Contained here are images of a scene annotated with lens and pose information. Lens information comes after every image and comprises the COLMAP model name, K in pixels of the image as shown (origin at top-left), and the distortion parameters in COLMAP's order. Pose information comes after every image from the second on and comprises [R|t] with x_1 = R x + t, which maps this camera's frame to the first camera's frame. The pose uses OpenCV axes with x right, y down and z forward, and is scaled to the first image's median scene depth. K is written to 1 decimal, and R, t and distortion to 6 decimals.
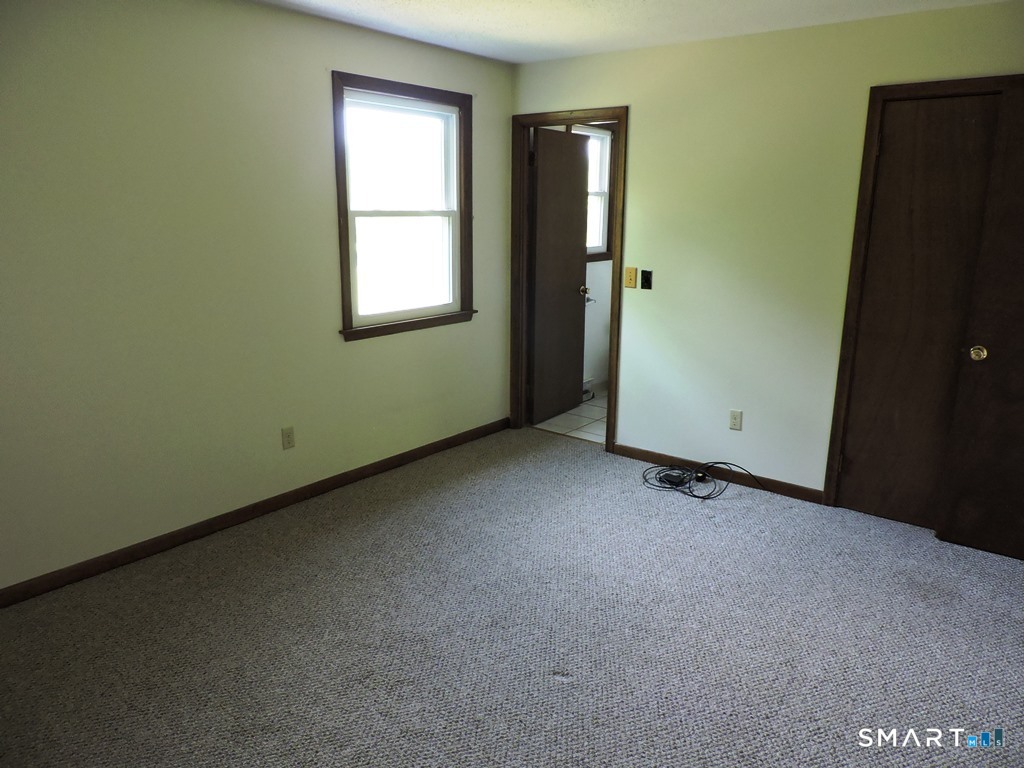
lens RADIAL K [[729.9, 0, 513.8], [0, 729.9, 389.3], [0, 0, 1]] dist [-0.018749, -0.002241]
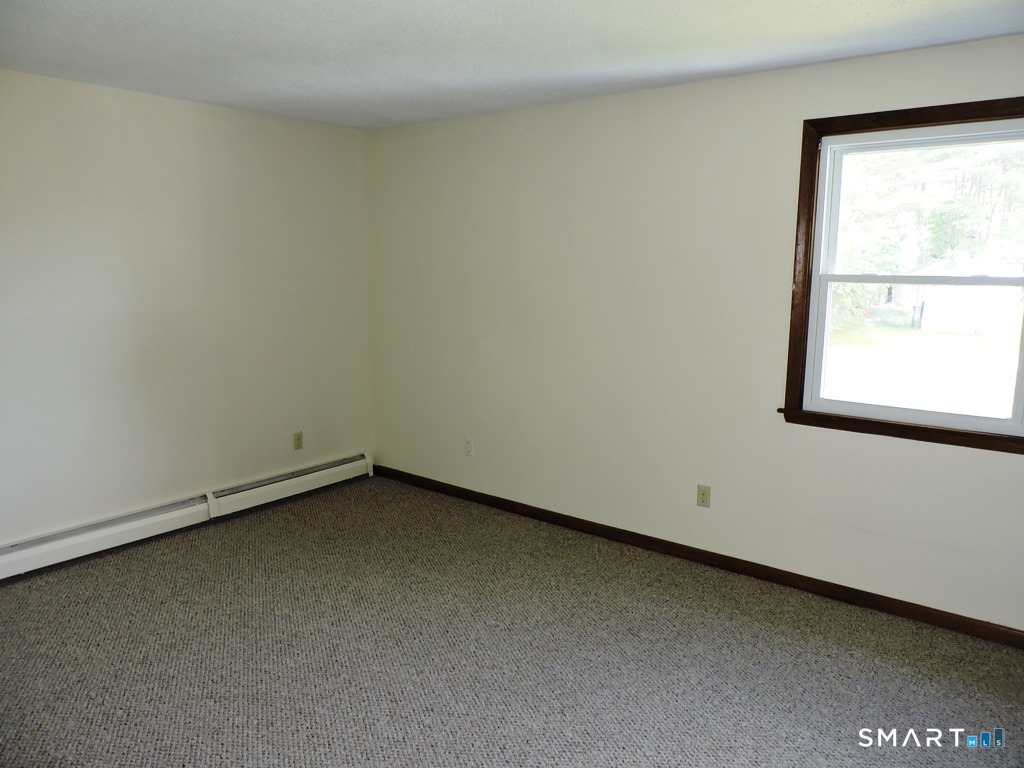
lens RADIAL K [[729.9, 0, 514.4], [0, 729.9, 378.6], [0, 0, 1]] dist [-0.018749, -0.002241]
pose [[-0.000164, 0.141490, -0.989940, 0.702957], [-0.249842, 0.958540, 0.137043, -0.170957], [0.968287, 0.247351, 0.035193, 0.718690]]
